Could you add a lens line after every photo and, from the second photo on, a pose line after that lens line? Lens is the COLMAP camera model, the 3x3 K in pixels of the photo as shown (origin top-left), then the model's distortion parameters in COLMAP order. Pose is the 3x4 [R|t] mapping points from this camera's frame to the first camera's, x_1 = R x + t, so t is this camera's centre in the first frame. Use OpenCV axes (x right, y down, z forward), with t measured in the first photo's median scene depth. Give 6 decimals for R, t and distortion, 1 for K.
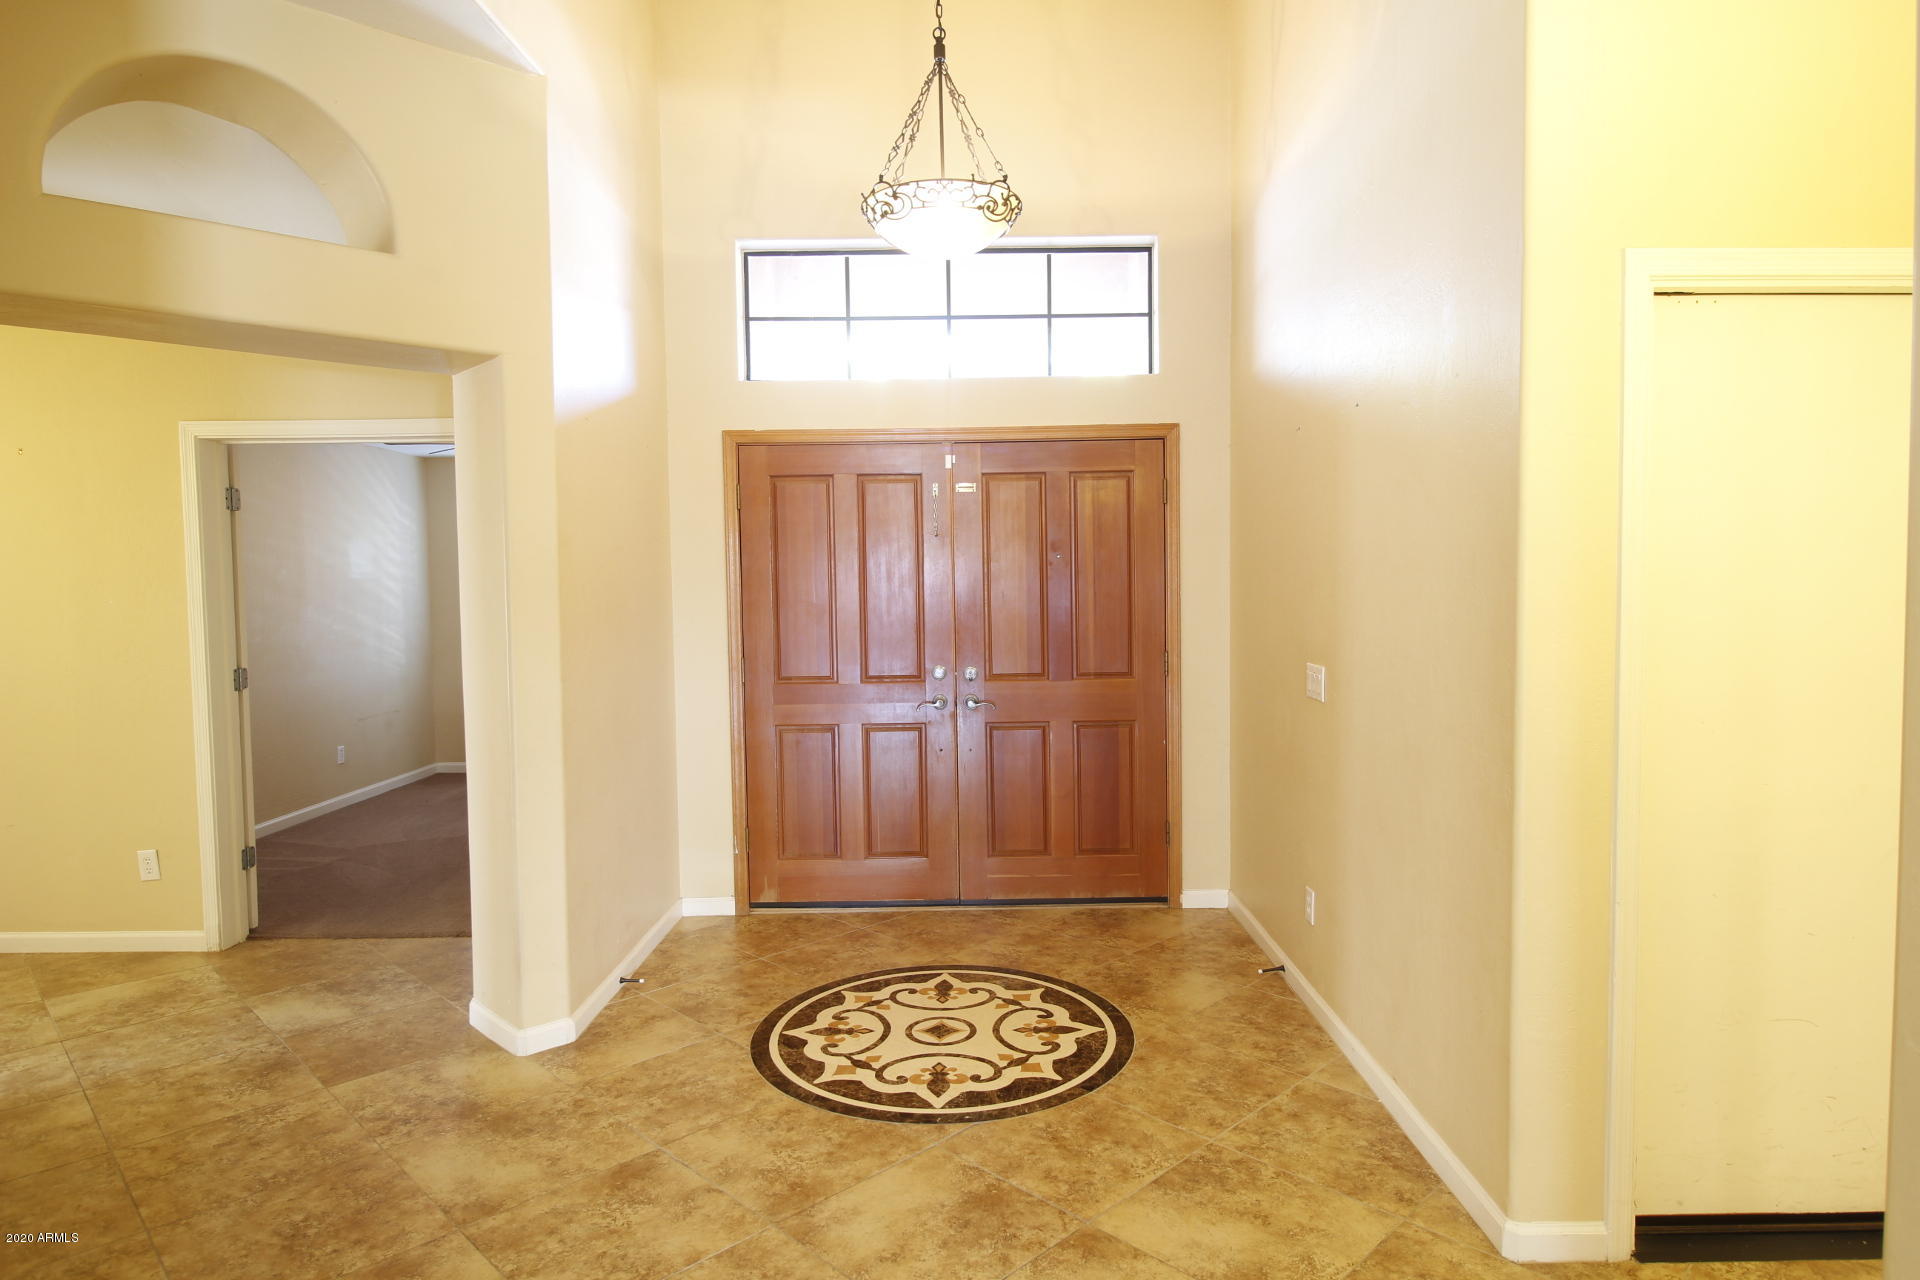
lens RADIAL K [[1134.7, 0, 959.9], [0, 1134.7, 636.5], [0, 0, 1]] dist [-0.001314, -0.000742]
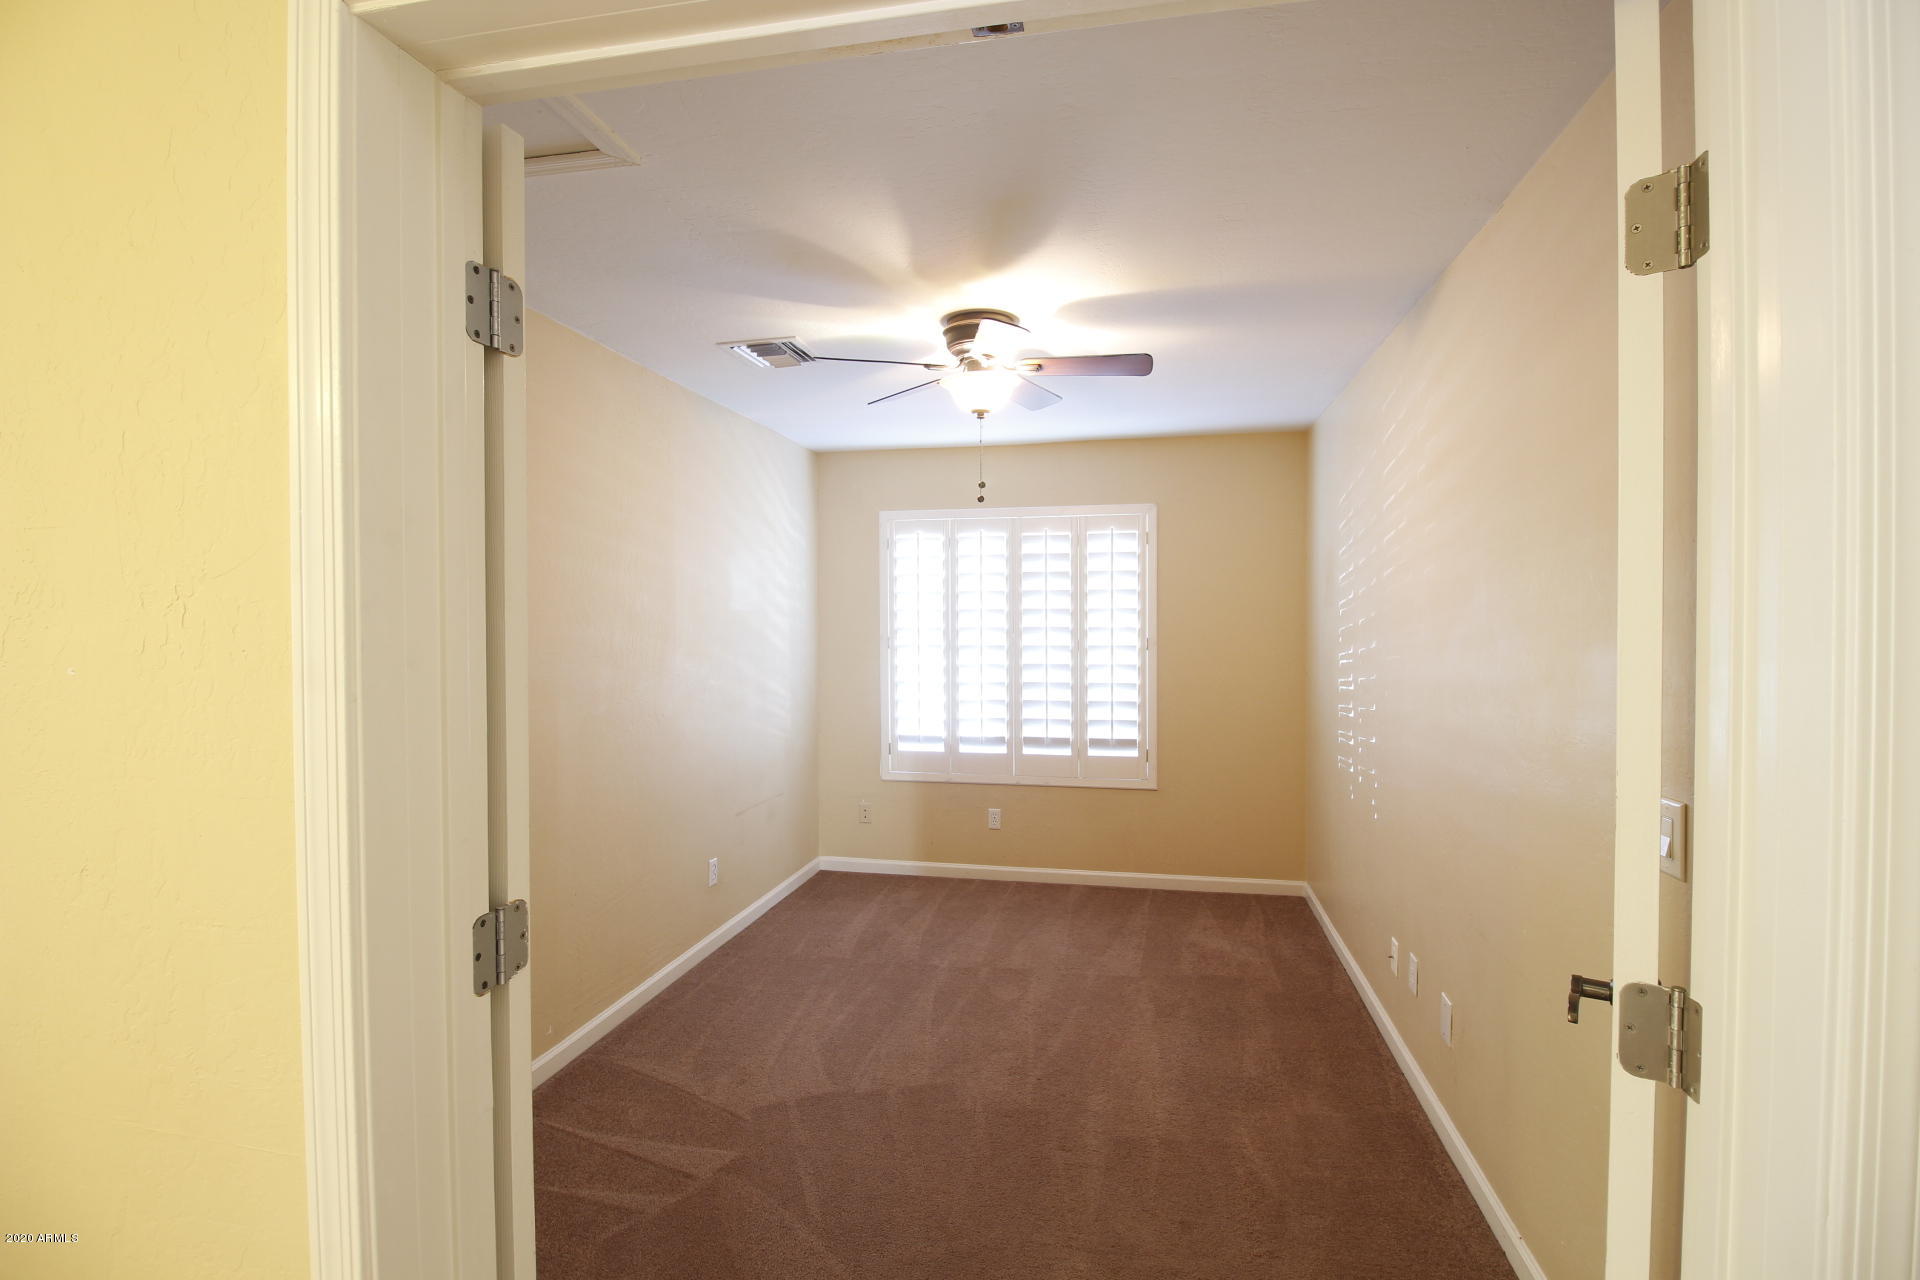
lens RADIAL K [[889.8, 0, 963.2], [0, 889.8, 634.3], [0, 0, 1]] dist [-0.008461, -0.001993]
pose [[0.982080, 0.013764, -0.187963, -0.411734], [-0.020192, 0.999273, -0.032330, -0.030545], [0.187381, 0.035546, 0.981644, 0.687489]]
